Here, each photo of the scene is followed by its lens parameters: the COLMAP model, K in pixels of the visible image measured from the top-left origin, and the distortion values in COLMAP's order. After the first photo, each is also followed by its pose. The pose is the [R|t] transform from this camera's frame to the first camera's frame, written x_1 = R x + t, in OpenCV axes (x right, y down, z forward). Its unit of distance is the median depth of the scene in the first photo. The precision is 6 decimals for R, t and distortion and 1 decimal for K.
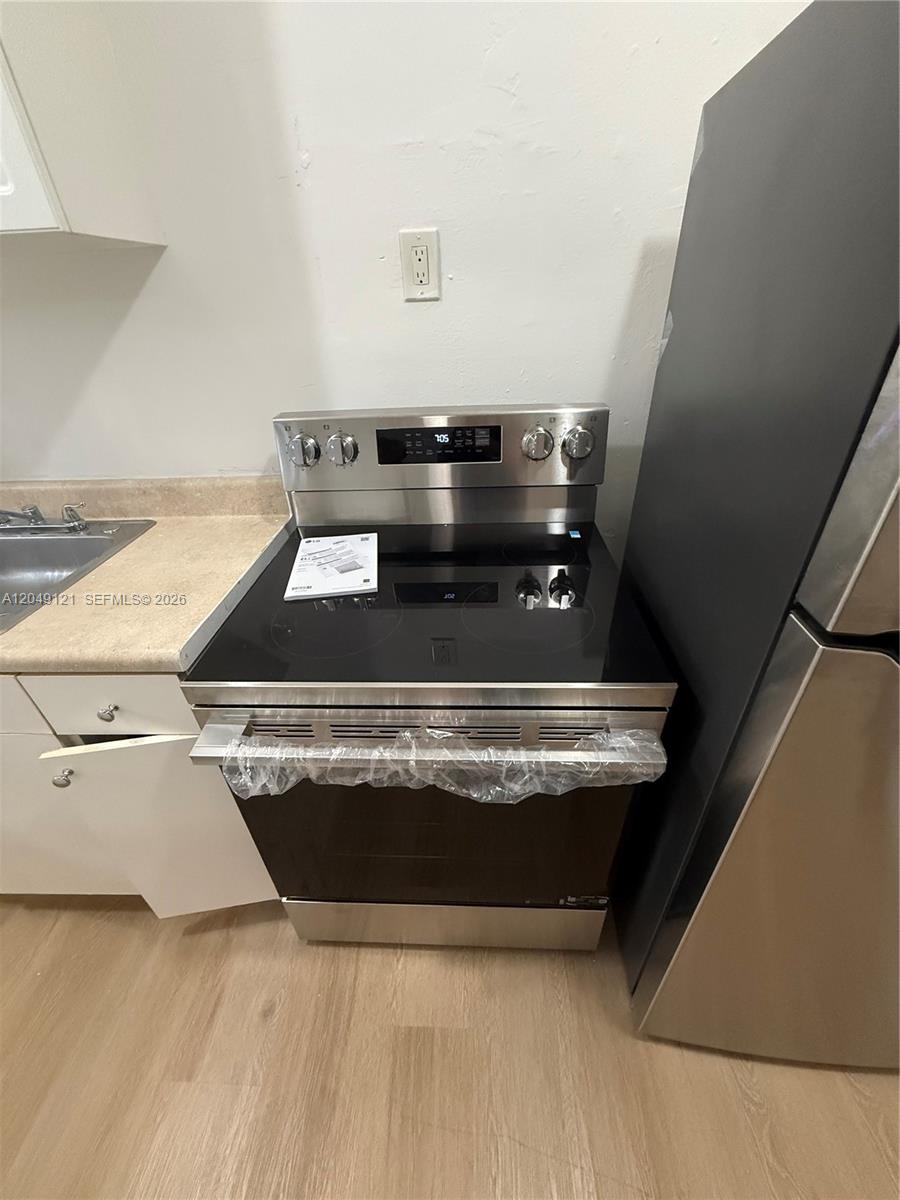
lens RADIAL K [[478.6, 0, 451.5], [0, 478.6, 600.5], [0, 0, 1]] dist [-0.000507, 0.000464]
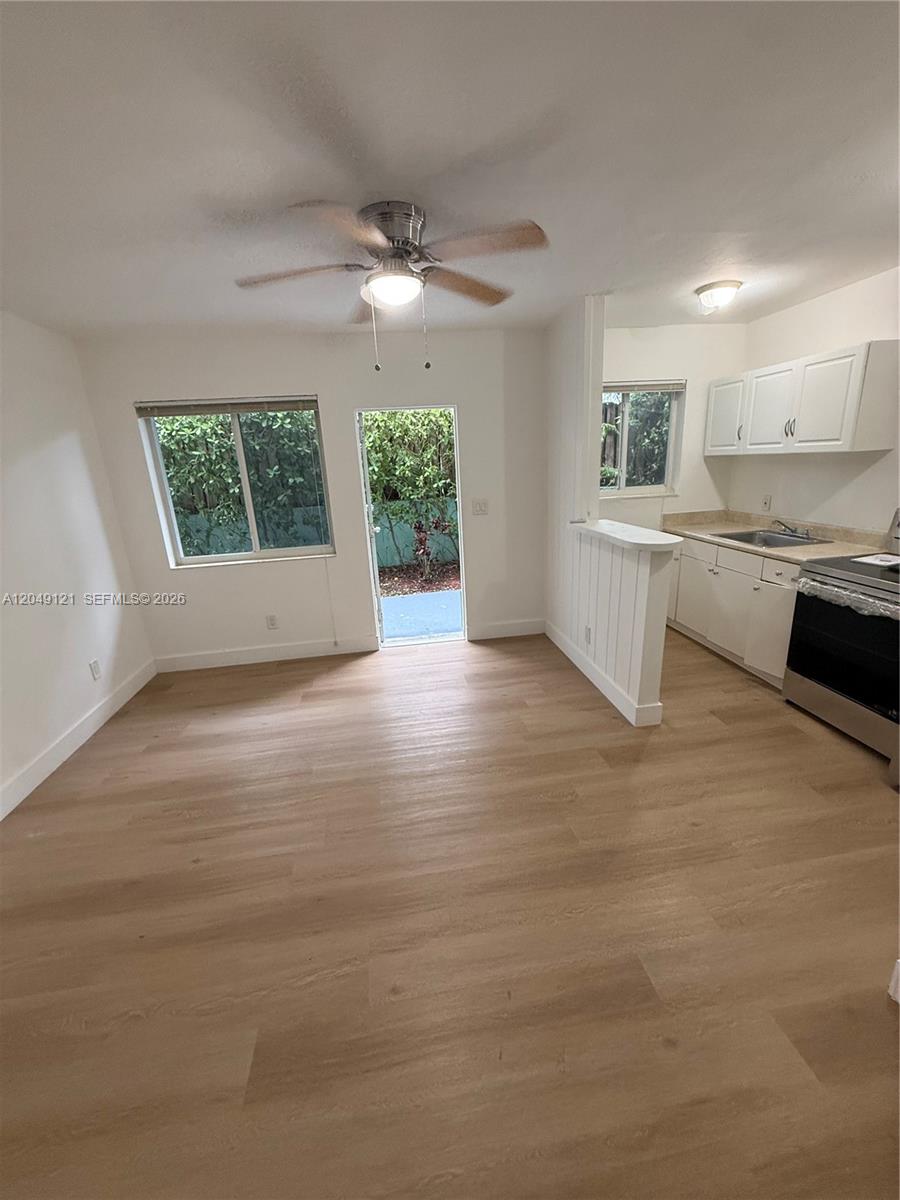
lens RADIAL K [[478.6, 0, 450.9], [0, 478.6, 599.0], [0, 0, 1]] dist [-0.000507, 0.000464]
pose [[0.194581, 0.311203, -0.930210, 1.474259], [-0.493762, 0.850498, 0.181251, 0.650485], [0.847548, 0.424034, 0.319151, -1.436894]]
